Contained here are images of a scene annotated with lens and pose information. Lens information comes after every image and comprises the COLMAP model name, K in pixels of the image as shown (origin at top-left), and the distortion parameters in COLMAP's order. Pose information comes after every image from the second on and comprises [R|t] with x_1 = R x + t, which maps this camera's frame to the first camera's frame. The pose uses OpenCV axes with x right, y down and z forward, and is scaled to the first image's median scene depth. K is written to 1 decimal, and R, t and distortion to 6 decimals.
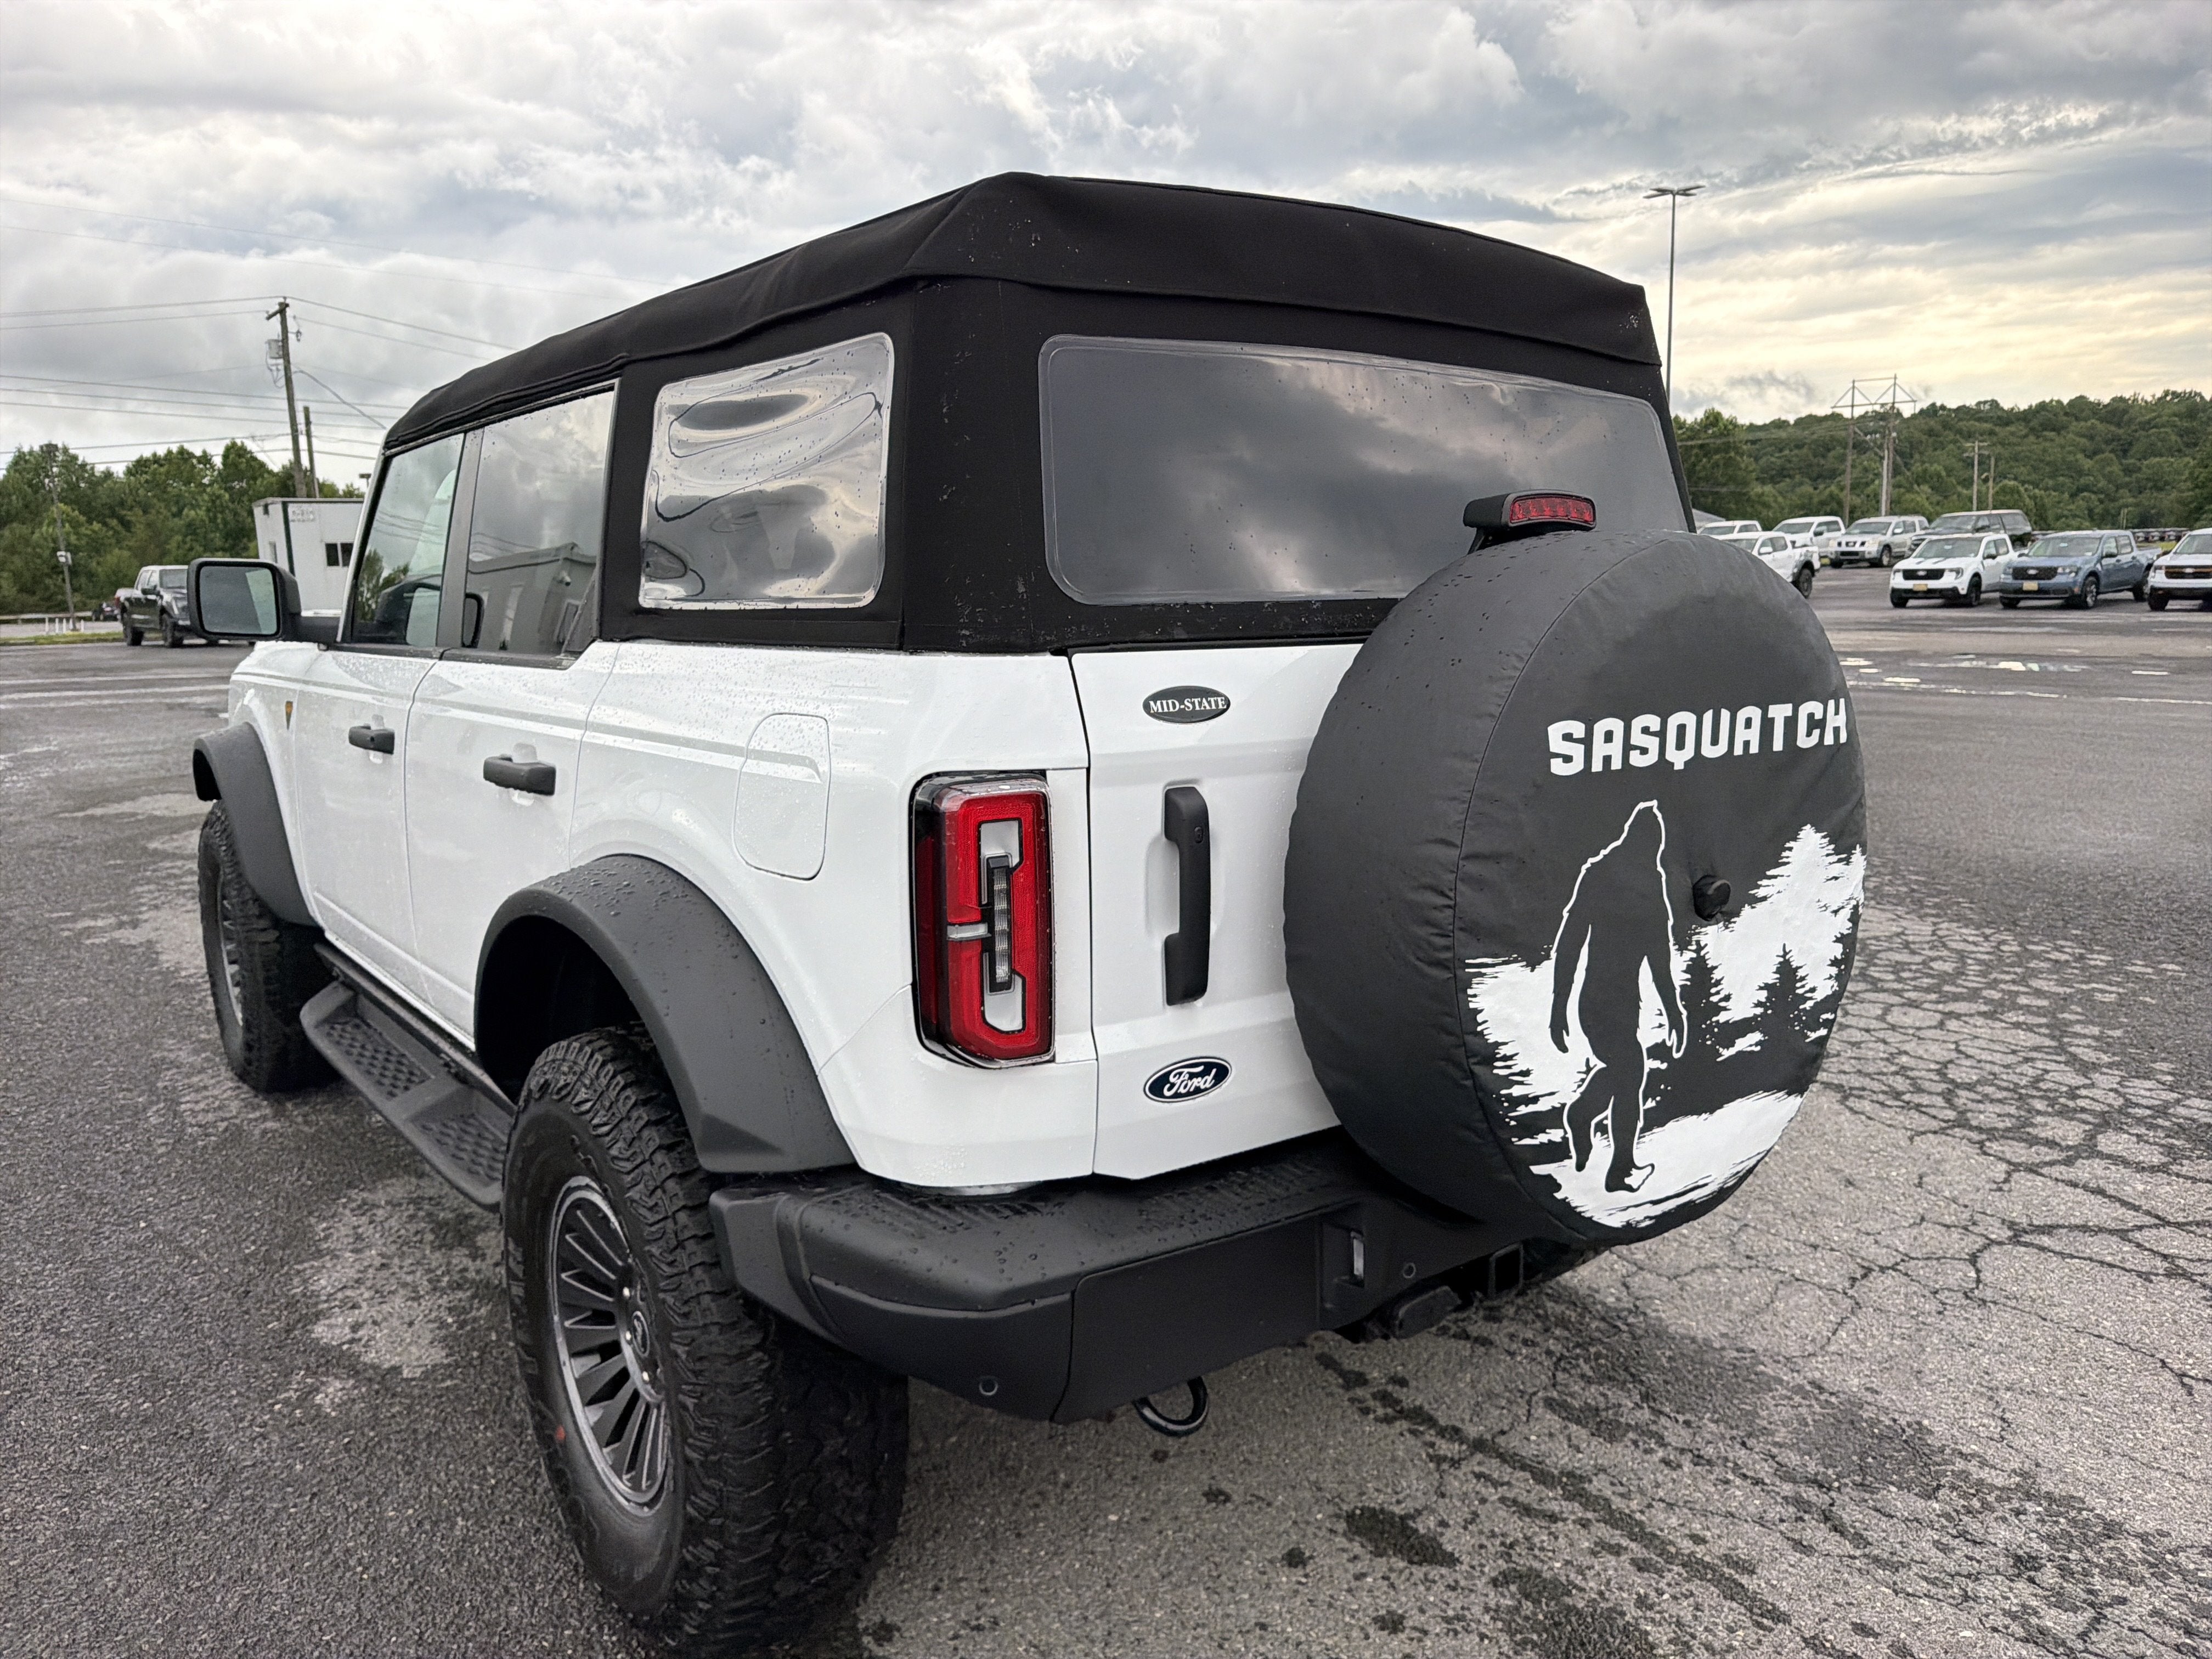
lens RADIAL K [[1552.0, 0, 1102.0], [0, 1552.0, 796.2], [0, 0, 1]] dist [0.024271, -0.020542]
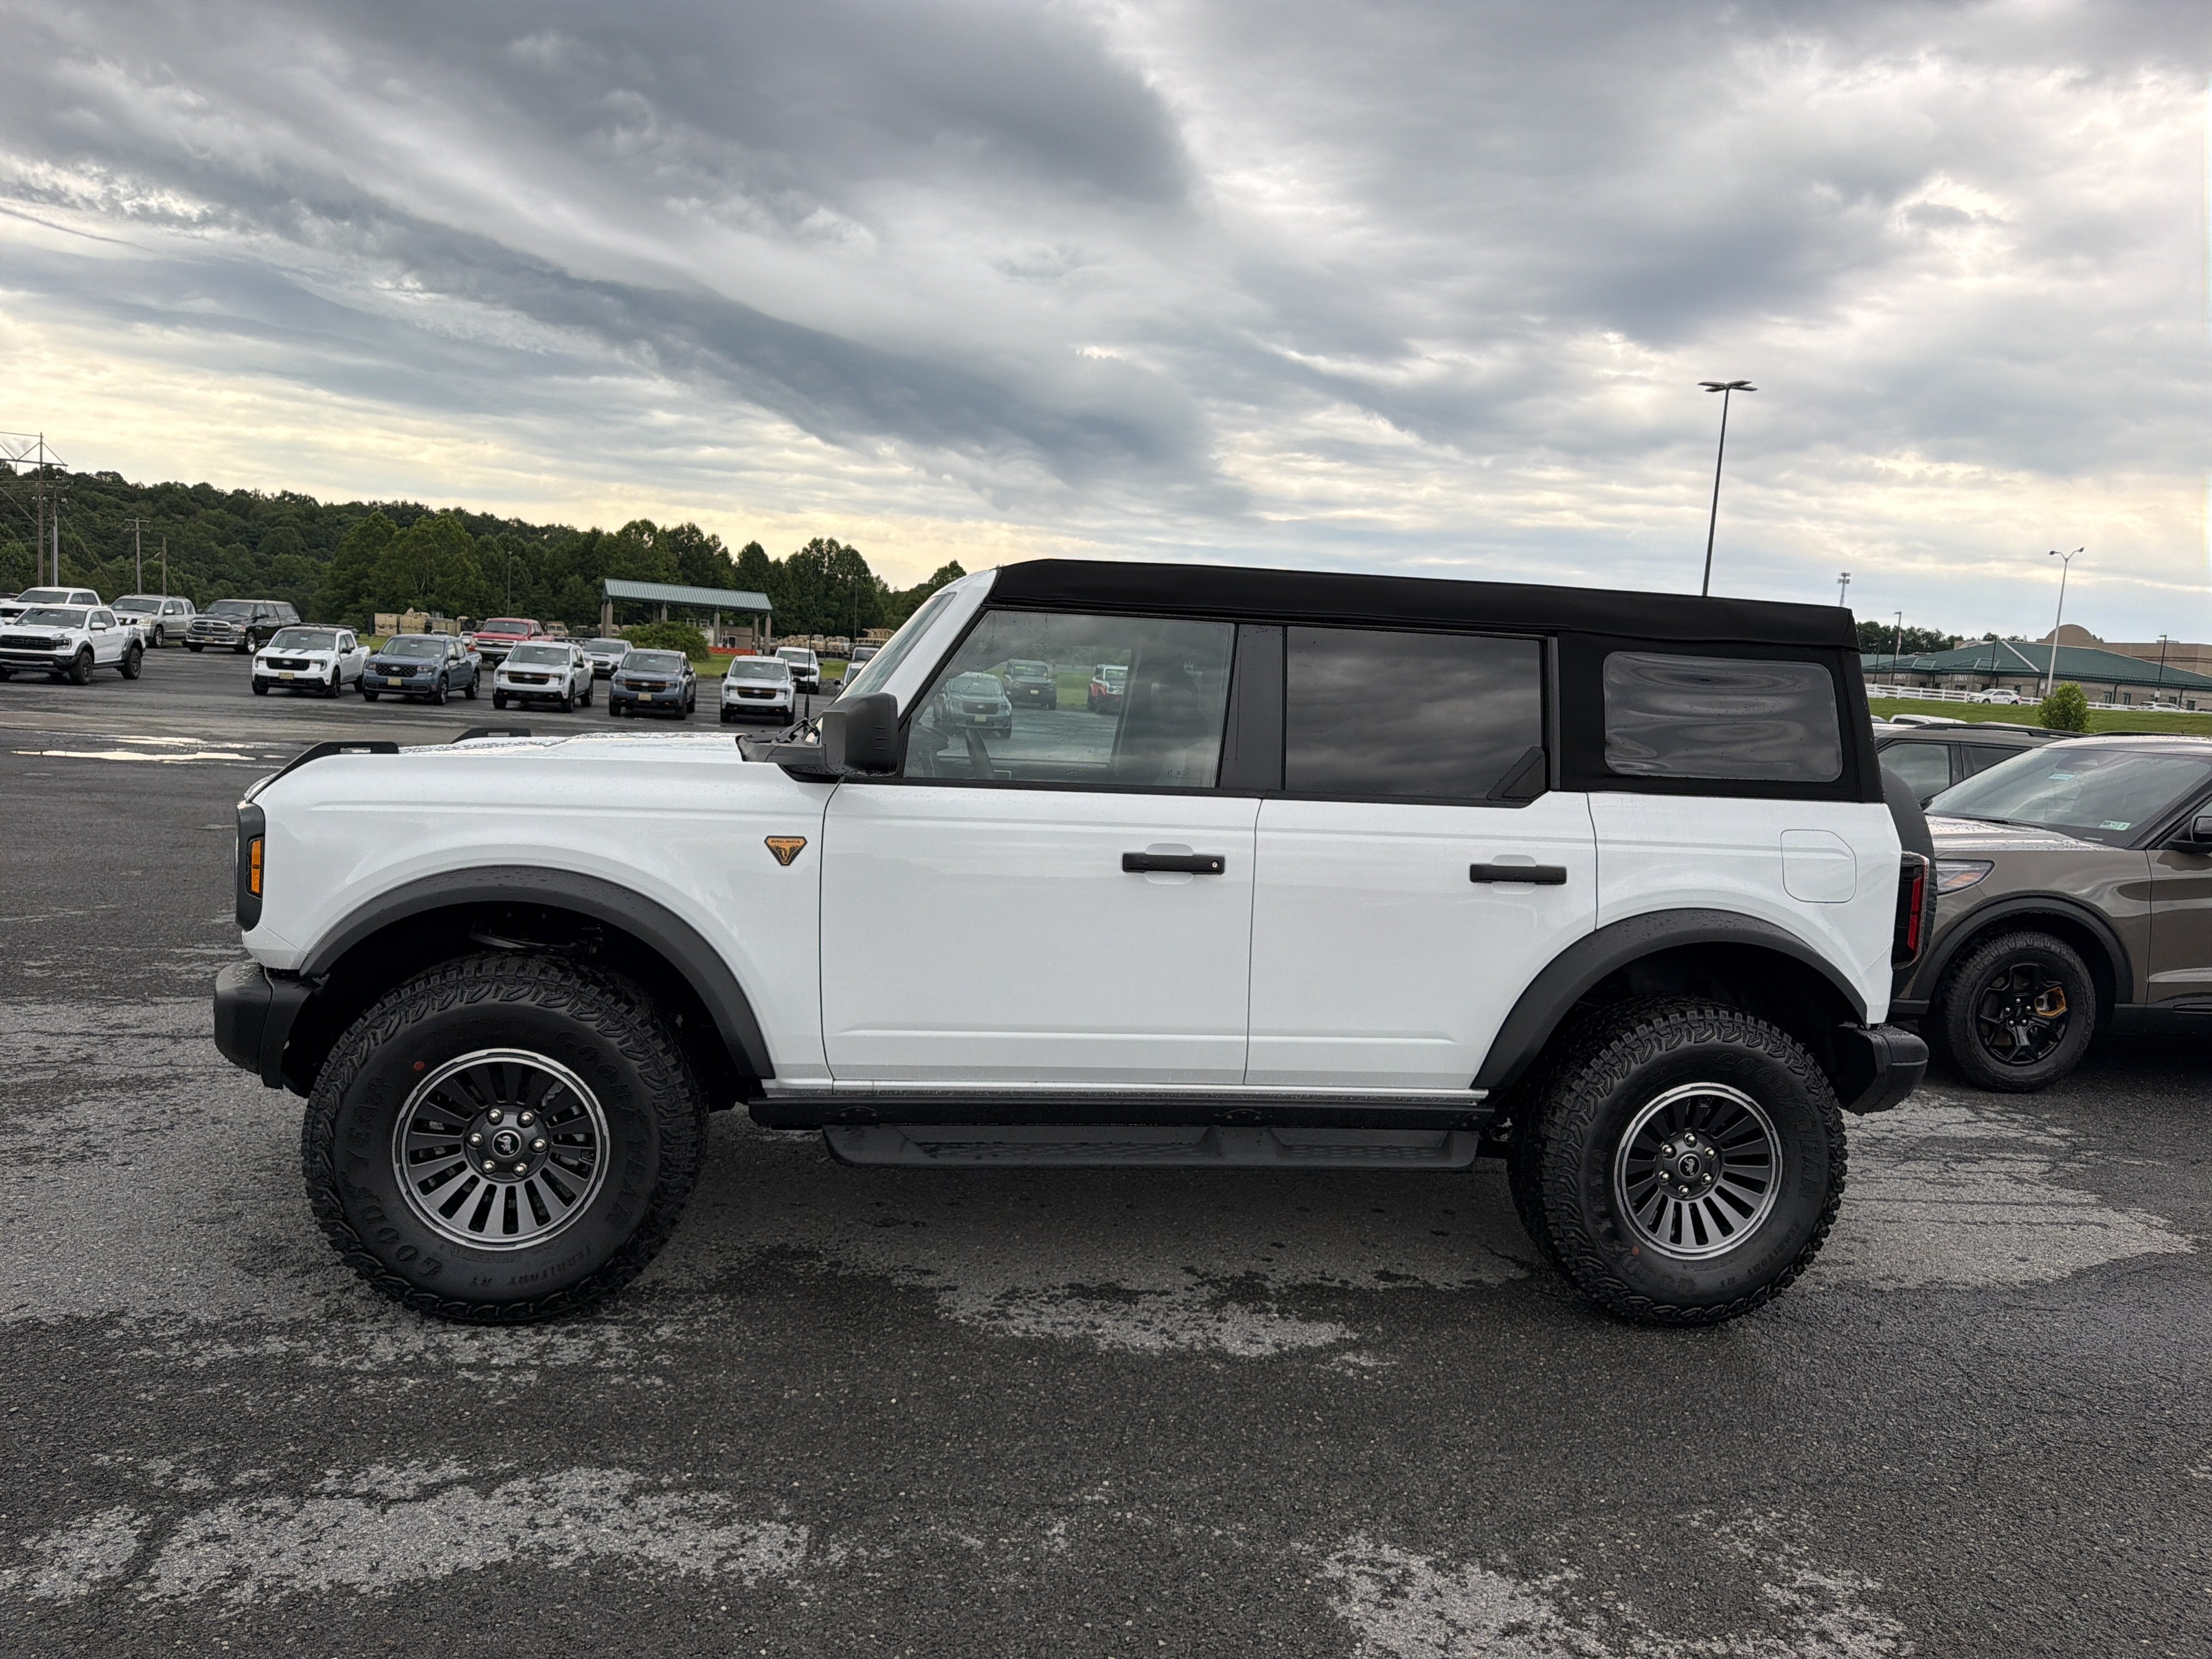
lens RADIAL K [[1587.8, 0, 1104.2], [0, 1587.8, 864.3], [0, 0, 1]] dist [0.001833, -0.021717]
pose [[0.475938, -0.051051, 0.877996, -0.138445], [0.059503, 0.997896, 0.025767, -0.006366], [-0.877463, 0.039979, 0.477975, 0.042450]]
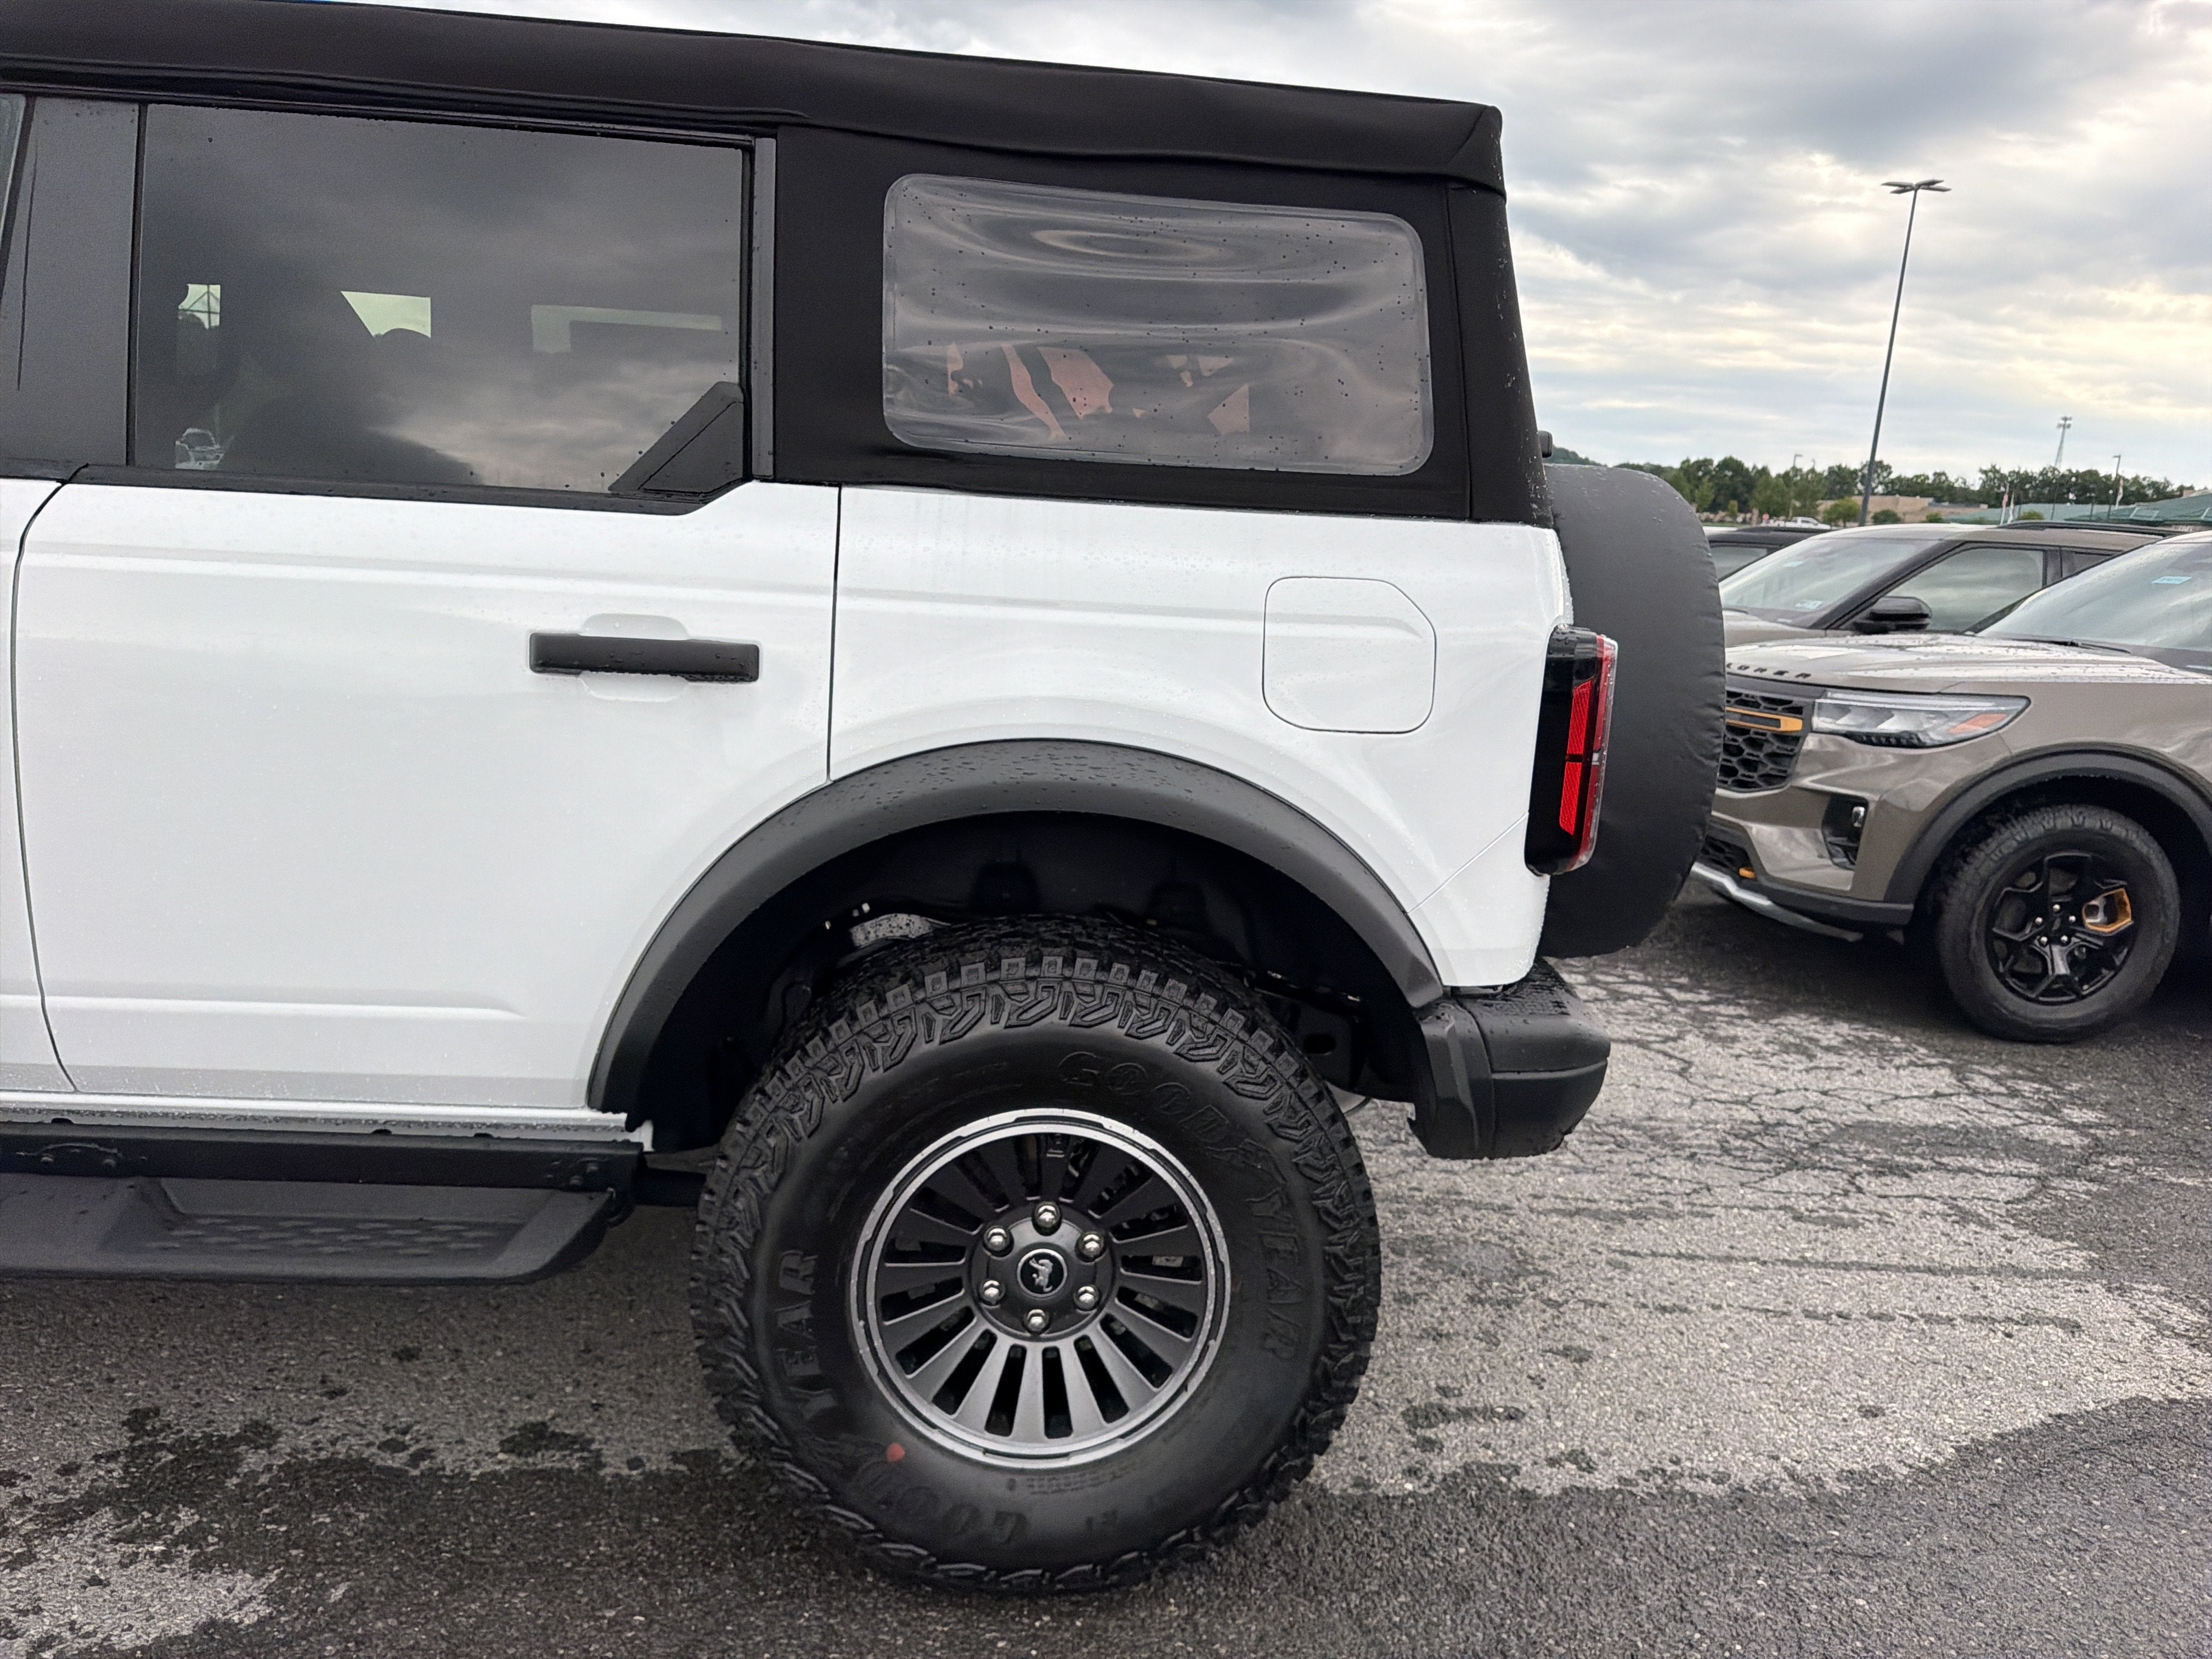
lens RADIAL K [[1610.2, 0, 1128.7], [0, 1610.2, 821.6], [0, 0, 1]] dist [-0.002371, -0.001830]
pose [[0.548385, -0.096749, 0.830610, -0.061749], [0.045801, 0.995269, 0.085690, 0.000552], [-0.834971, -0.008949, 0.550222, 0.027756]]
